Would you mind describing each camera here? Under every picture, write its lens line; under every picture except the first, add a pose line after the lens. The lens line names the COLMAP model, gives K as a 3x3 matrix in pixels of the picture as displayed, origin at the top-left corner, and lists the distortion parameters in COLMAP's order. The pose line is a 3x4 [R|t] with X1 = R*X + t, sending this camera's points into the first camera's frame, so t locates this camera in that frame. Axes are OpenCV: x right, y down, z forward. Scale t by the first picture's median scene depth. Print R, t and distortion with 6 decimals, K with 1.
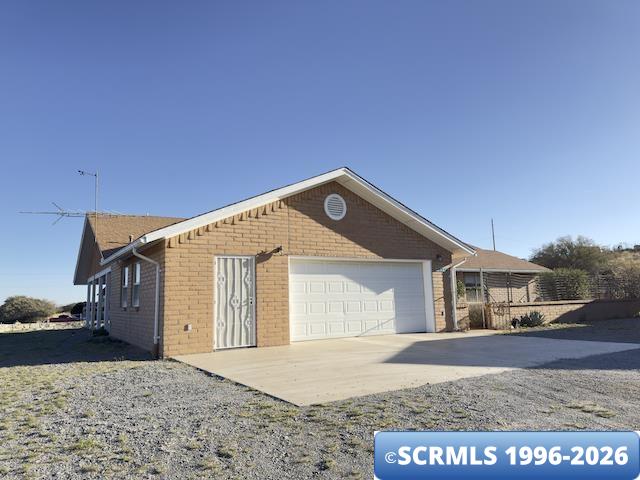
lens RADIAL K [[454.0, 0, 319.2], [0, 454.0, 248.4], [0, 0, 1]] dist [0.119783, -0.187463]
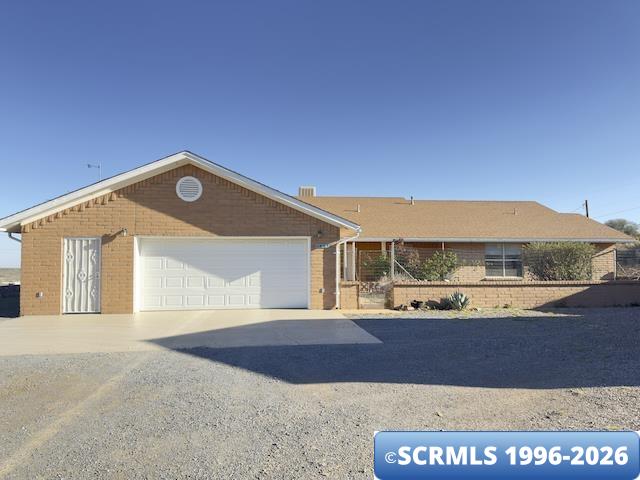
lens RADIAL K [[454.0, 0, 319.2], [0, 454.0, 248.4], [0, 0, 1]] dist [0.119783, -0.187463]
pose [[0.894895, 0.008854, -0.446190, 0.884222], [0.029898, 0.996368, 0.079734, -0.032078], [0.445275, -0.084694, 0.891379, 0.186462]]
